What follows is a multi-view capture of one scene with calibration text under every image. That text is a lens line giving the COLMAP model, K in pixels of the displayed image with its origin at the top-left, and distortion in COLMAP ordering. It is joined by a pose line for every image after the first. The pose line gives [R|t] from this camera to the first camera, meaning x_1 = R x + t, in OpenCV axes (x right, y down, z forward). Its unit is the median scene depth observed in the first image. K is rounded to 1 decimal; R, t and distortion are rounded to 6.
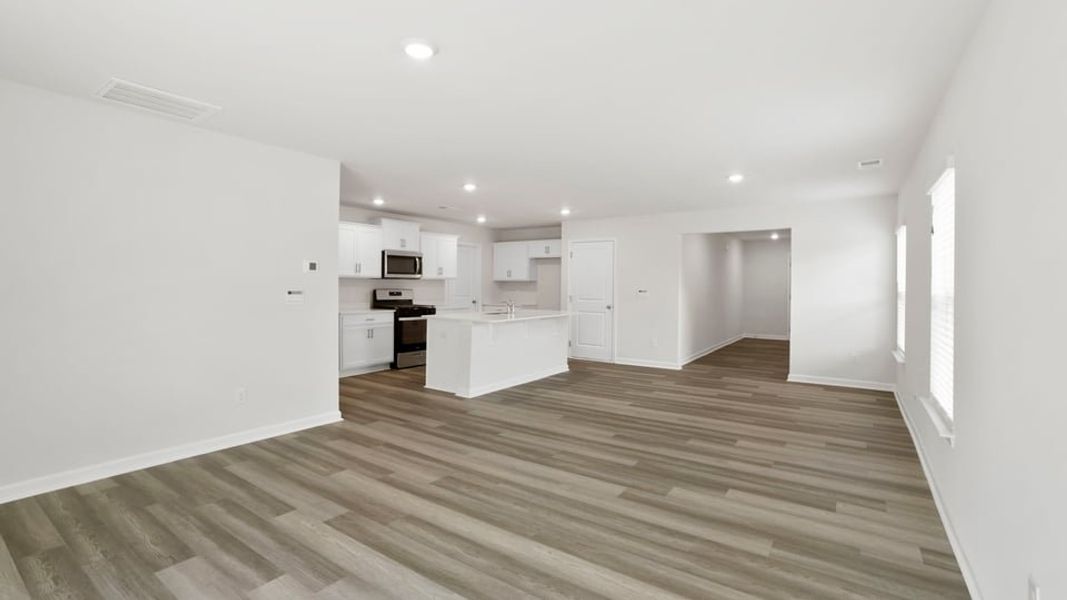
lens RADIAL K [[463.8, 0, 532.8], [0, 463.8, 294.8], [0, 0, 1]] dist [-0.023158, 0.013039]
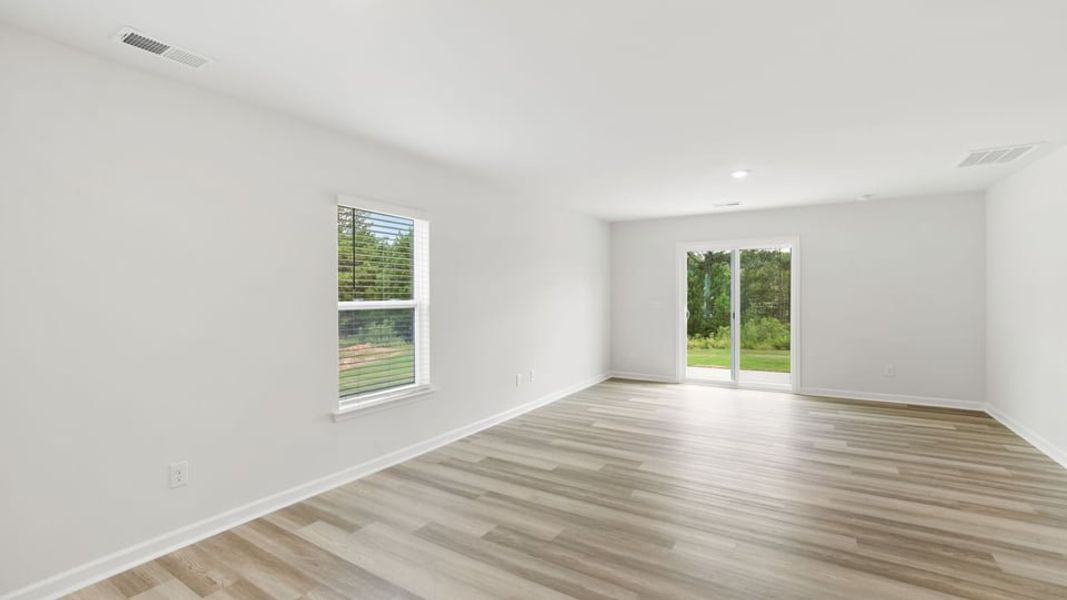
lens RADIAL K [[463.8, 0, 532.8], [0, 463.8, 294.8], [0, 0, 1]] dist [-0.023158, 0.013039]
pose [[-0.998435, -0.005805, -0.055627, 0.474529], [-0.006862, 0.999799, 0.018841, -0.044806], [0.055506, 0.019193, -0.998274, 1.899356]]
